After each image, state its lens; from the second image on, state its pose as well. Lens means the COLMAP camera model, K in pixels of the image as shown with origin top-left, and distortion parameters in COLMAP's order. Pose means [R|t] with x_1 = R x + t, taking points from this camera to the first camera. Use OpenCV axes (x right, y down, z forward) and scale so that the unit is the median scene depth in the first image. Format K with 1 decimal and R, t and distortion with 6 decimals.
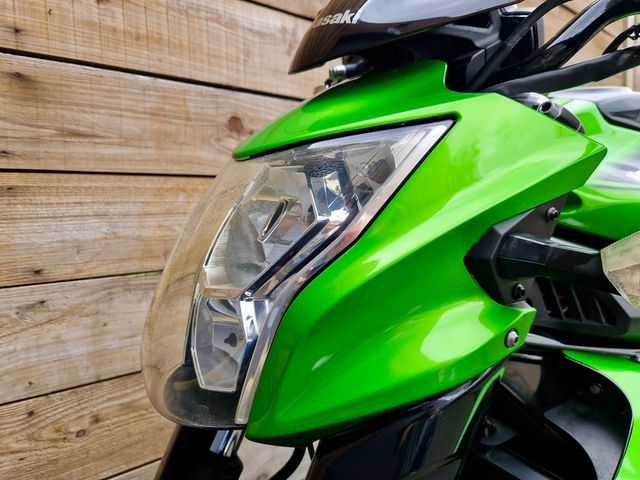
lens RADIAL K [[433.3, 0, 300.8], [0, 433.3, 238.9], [0, 0, 1]] dist [0.066158, -0.063079]
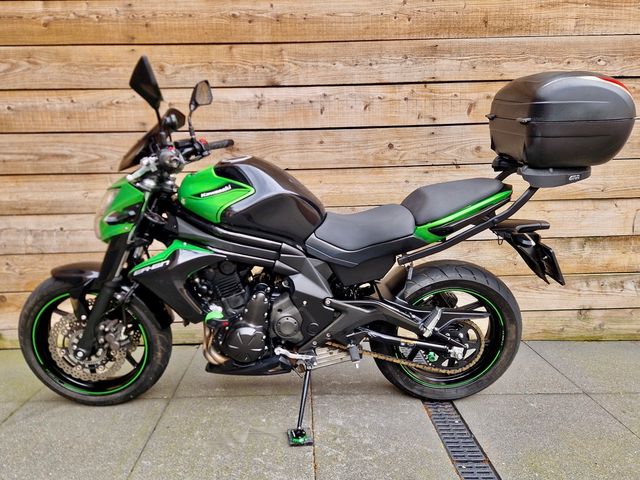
lens RADIAL K [[433.3, 0, 316.9], [0, 433.3, 234.8], [0, 0, 1]] dist [0.066158, -0.063079]
pose [[0.818343, 0.110087, -0.564088, 1.824061], [-0.035066, 0.989219, 0.142184, -0.183246], [0.573659, -0.096575, 0.813381, -0.701174]]
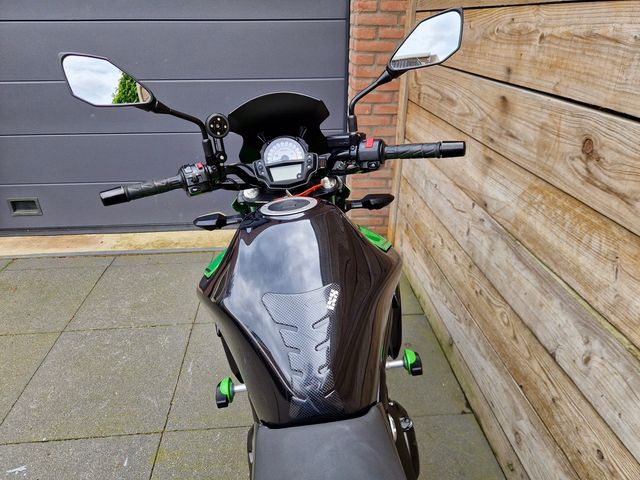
lens RADIAL K [[433.3, 0, 315.2], [0, 433.3, 238.7], [0, 0, 1]] dist [0.066158, -0.063079]
pose [[-0.539683, 0.402905, -0.739196, 1.161323], [-0.032802, 0.867311, 0.496684, -0.663701], [0.841229, 0.292299, -0.454857, 1.210298]]
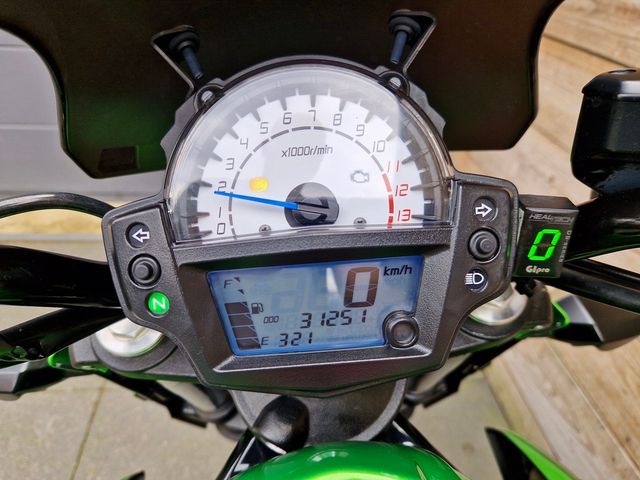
lens RADIAL K [[433.3, 0, 310.8], [0, 433.3, 226.9], [0, 0, 1]] dist [0.066158, -0.063079]
pose [[-0.533884, 0.448825, -0.716606, 0.340119], [-0.100478, 0.807815, 0.580809, -0.346610], [0.839566, 0.382088, -0.386183, 0.583256]]
